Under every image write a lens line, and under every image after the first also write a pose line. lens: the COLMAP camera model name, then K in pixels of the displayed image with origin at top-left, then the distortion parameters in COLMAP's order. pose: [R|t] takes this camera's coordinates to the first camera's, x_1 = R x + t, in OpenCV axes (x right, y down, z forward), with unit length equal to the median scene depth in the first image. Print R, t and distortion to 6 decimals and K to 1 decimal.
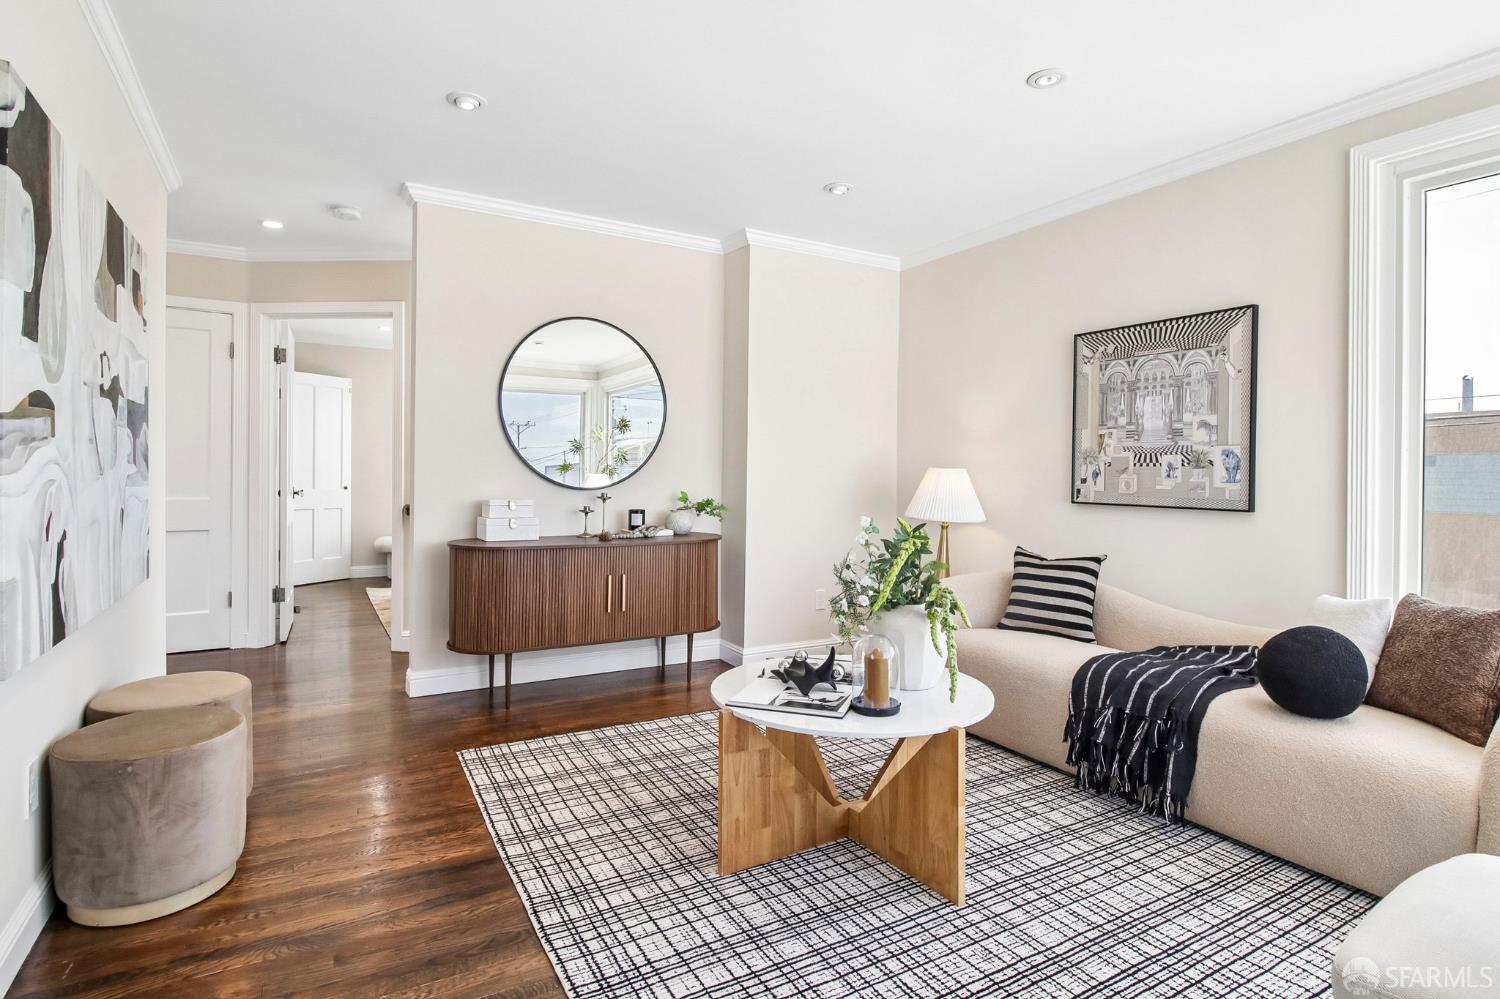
lens RADIAL K [[765.1, 0, 752.1], [0, 765.1, 475.7], [0, 0, 1]] dist [0.003540, -0.013471]
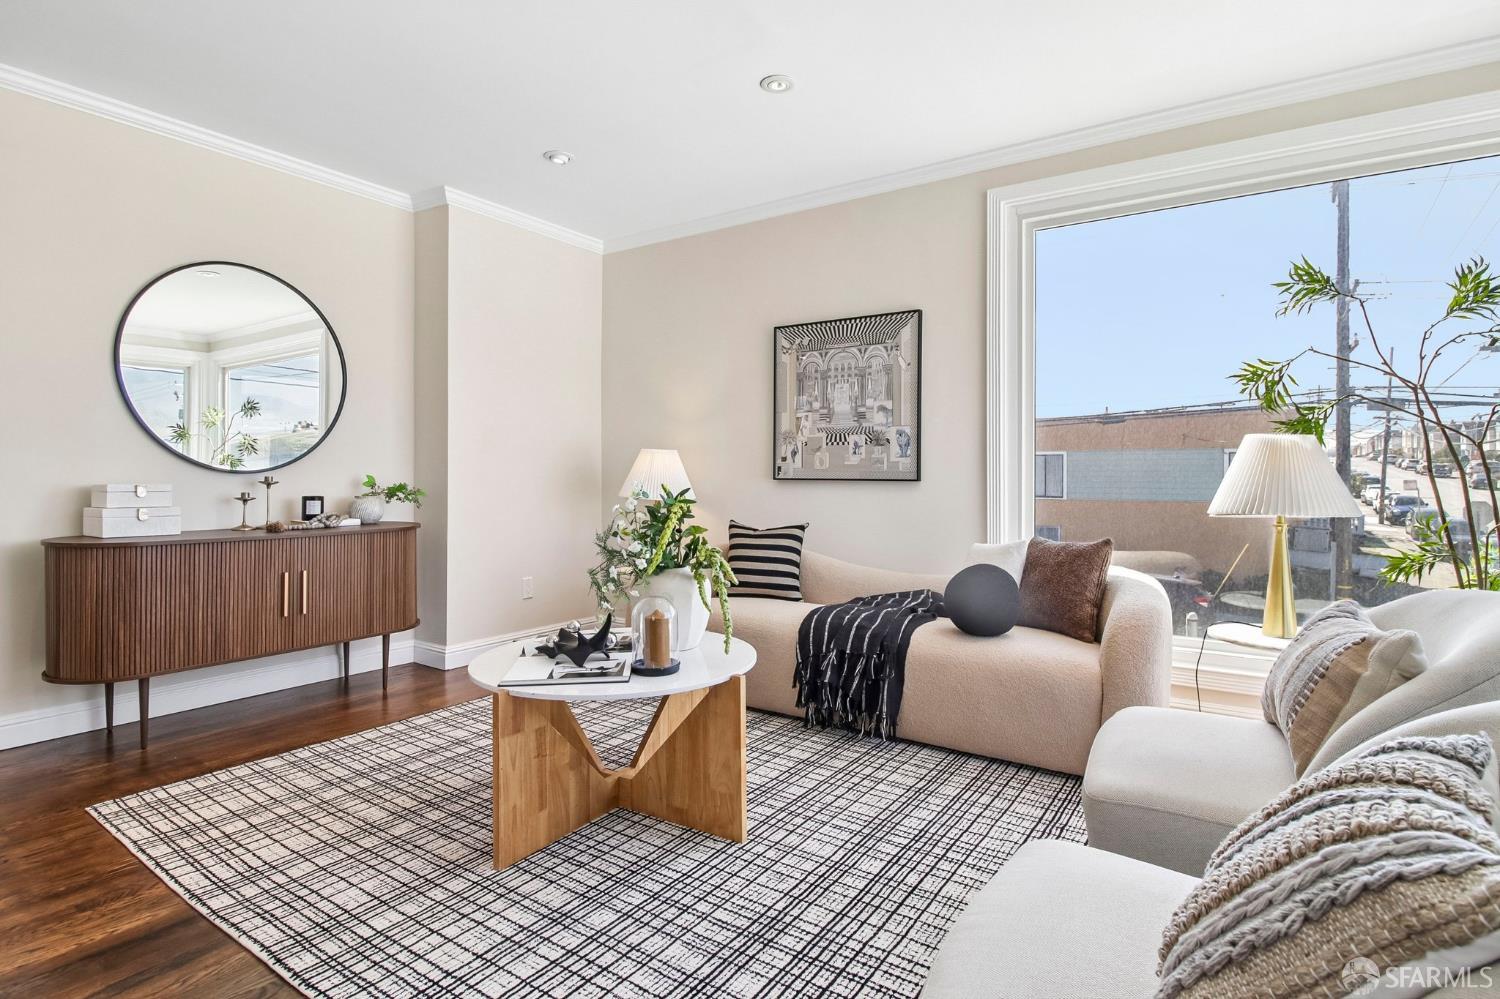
lens RADIAL K [[765.1, 0, 753.0], [0, 765.1, 475.9], [0, 0, 1]] dist [0.003540, -0.013471]
pose [[0.898943, -0.010354, 0.437944, -0.133298], [0.010009, 0.999945, 0.003097, 0.038809], [-0.437952, 0.001600, 0.898997, 0.030141]]
